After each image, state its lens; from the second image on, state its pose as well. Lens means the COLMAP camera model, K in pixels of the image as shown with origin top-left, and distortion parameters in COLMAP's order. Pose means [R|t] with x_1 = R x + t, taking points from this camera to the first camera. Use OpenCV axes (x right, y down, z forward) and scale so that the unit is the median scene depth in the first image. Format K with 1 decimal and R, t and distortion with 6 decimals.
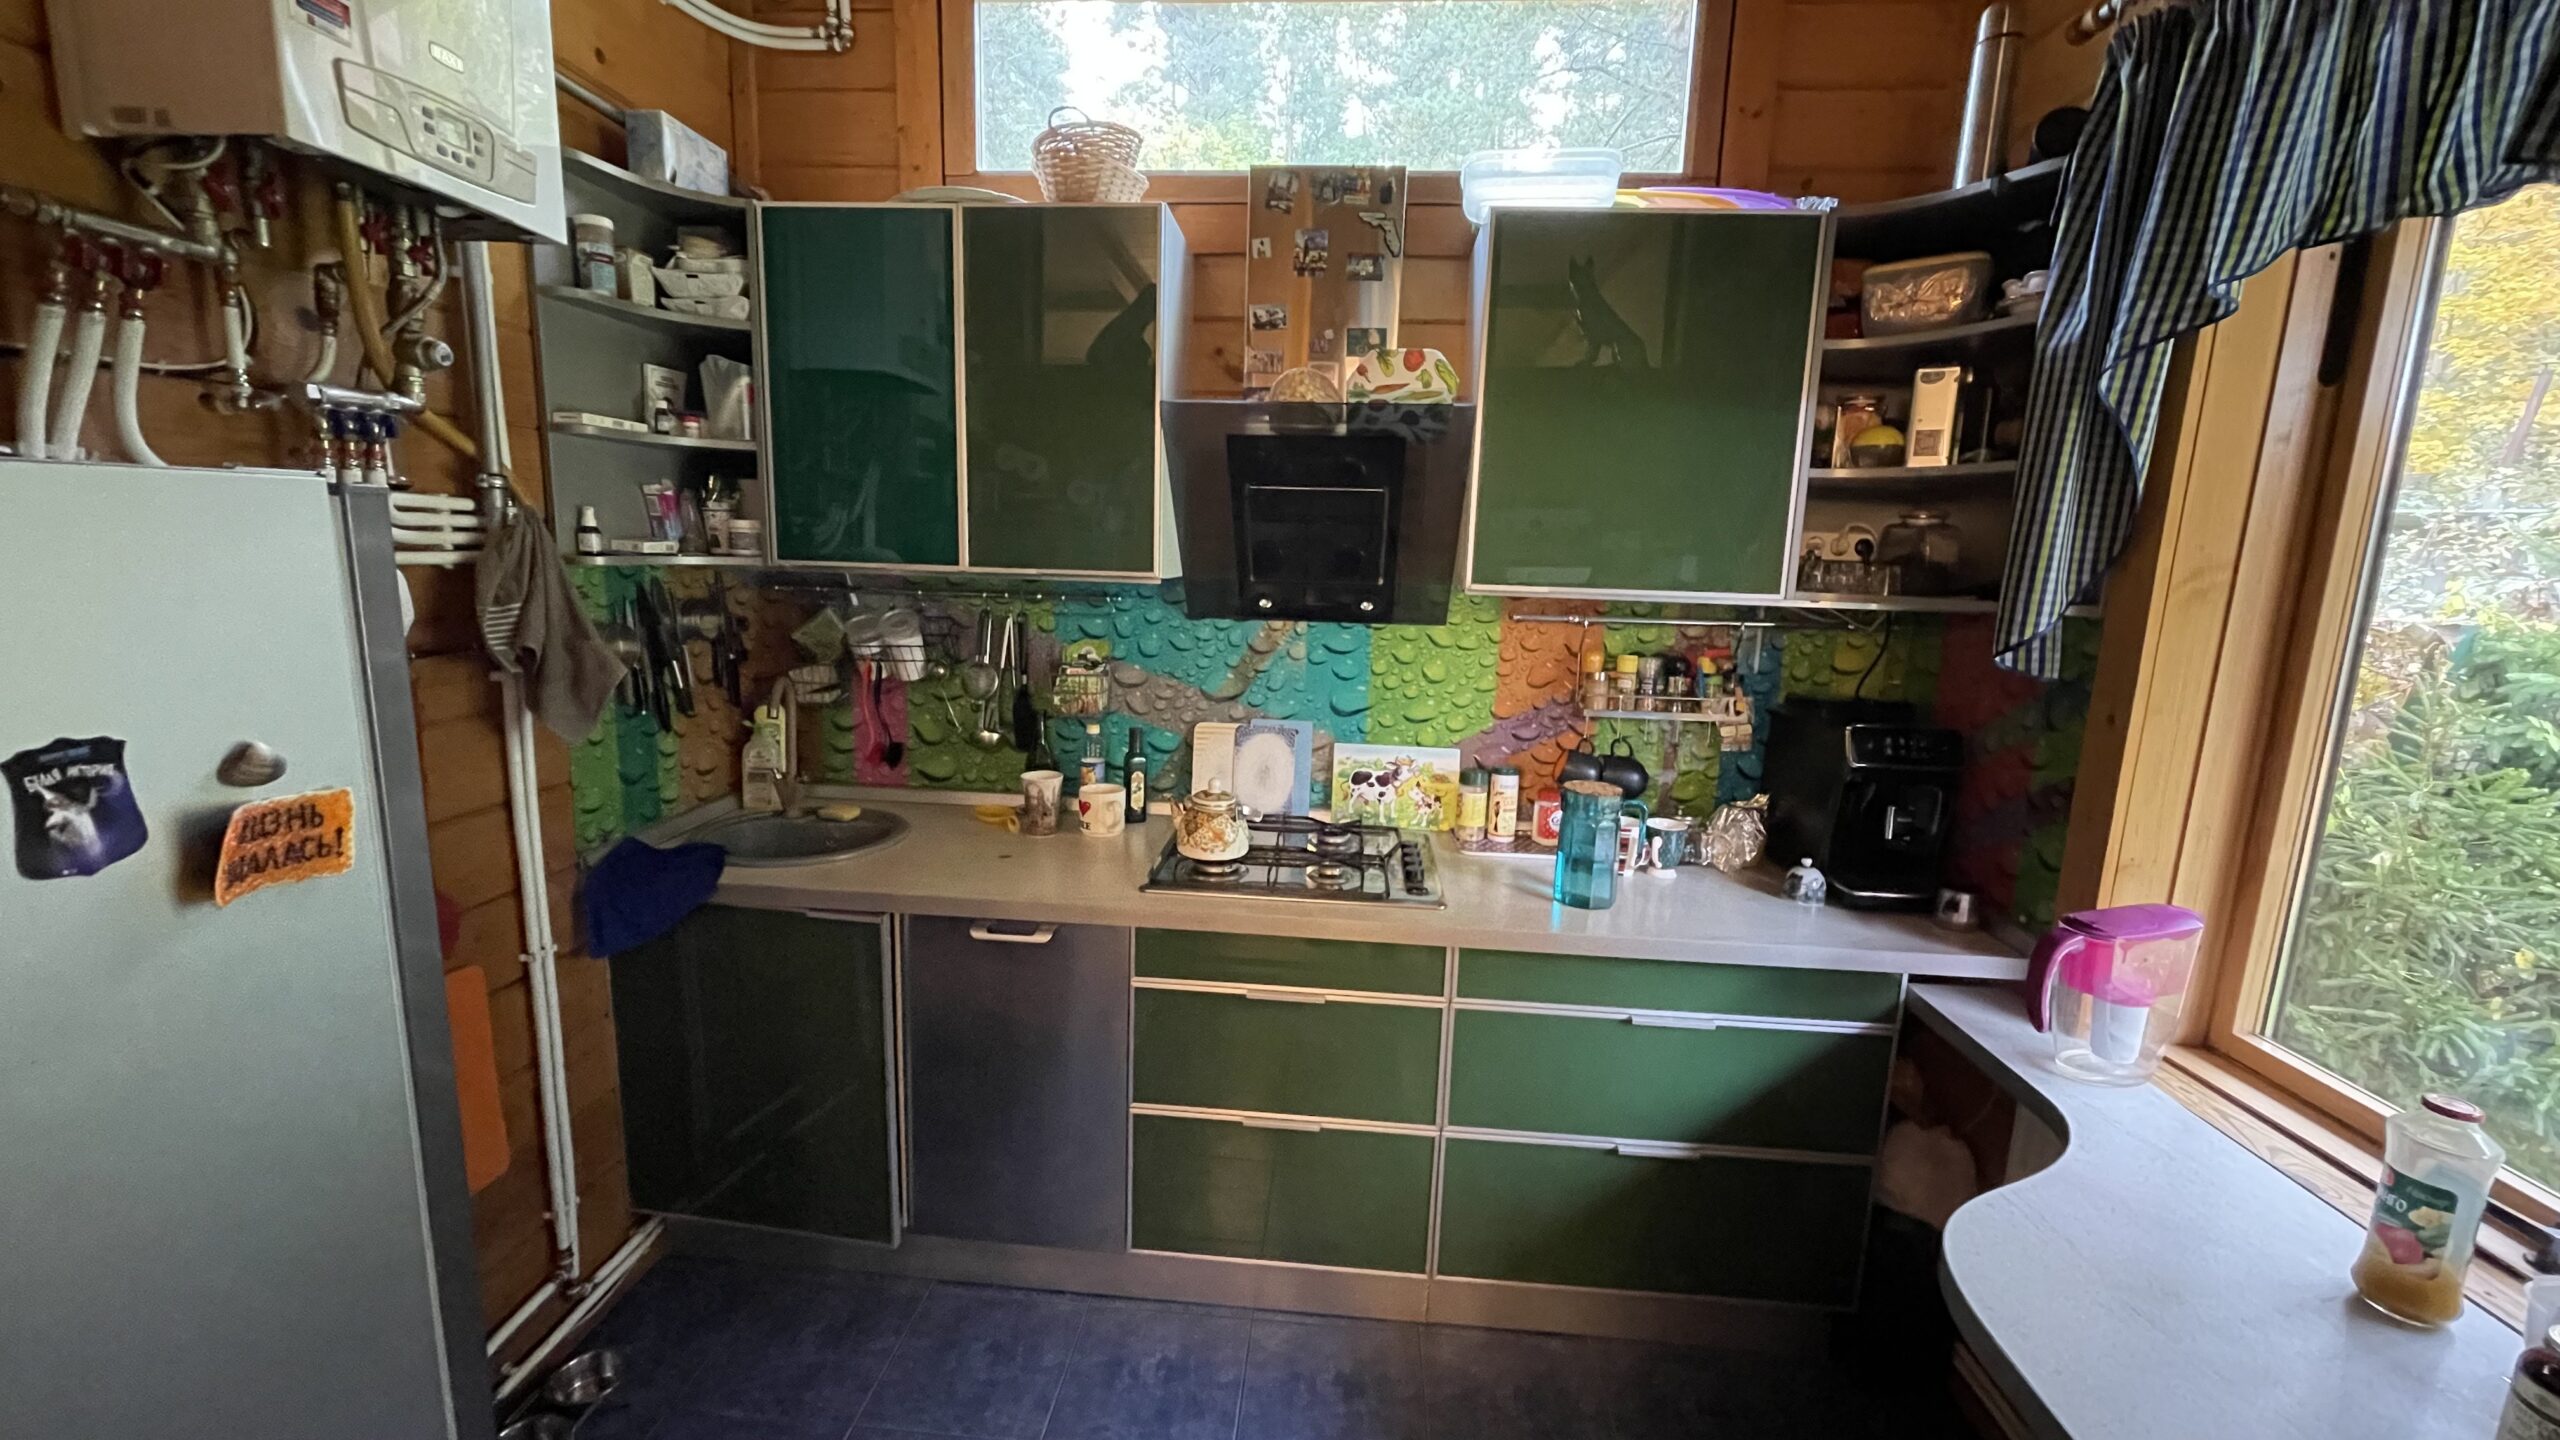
lens RADIAL K [[1053.4, 0, 1268.8], [0, 1053.4, 728.4], [0, 0, 1]] dist [-0.015154, -0.000065]
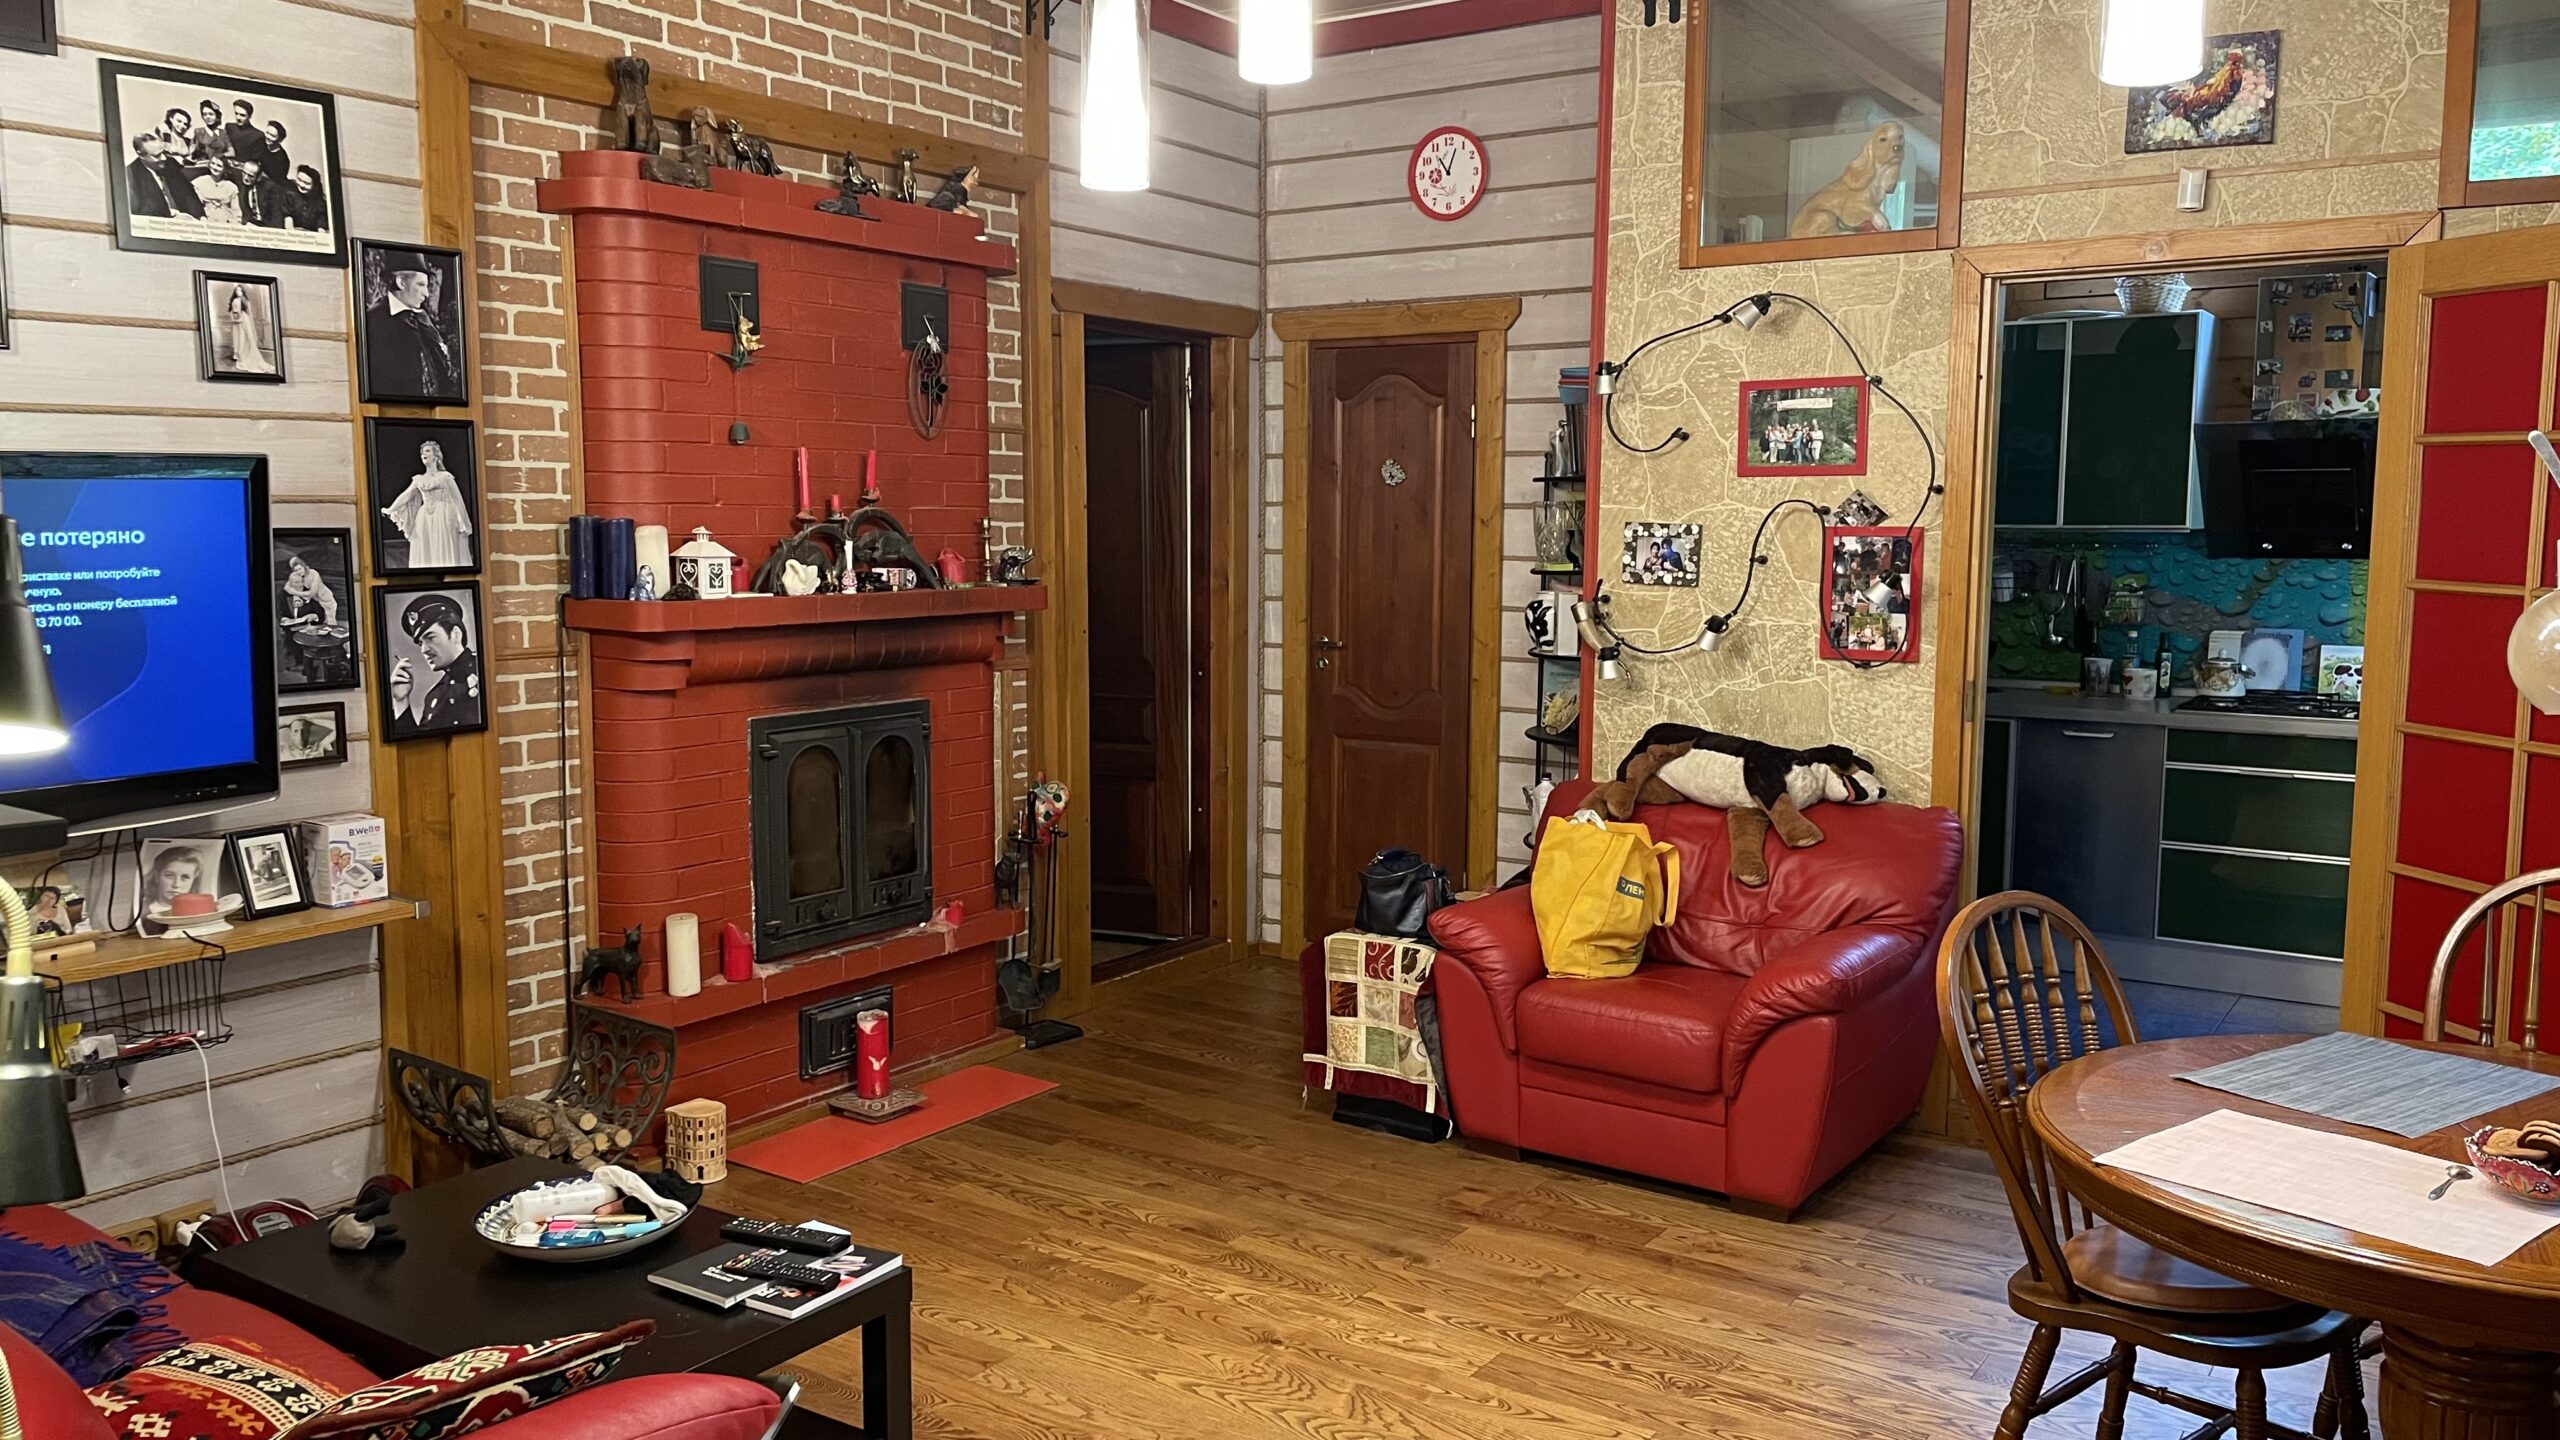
lens RADIAL K [[1916.5, 0, 1285.1], [0, 1916.5, 710.4], [0, 0, 1]] dist [0.067002, -0.087166]
pose [[0.870742, 0.021705, -0.491260, 0.143023], [-0.057598, 0.996650, -0.058057, 0.358042], [0.488354, 0.078848, 0.869076, -2.072520]]
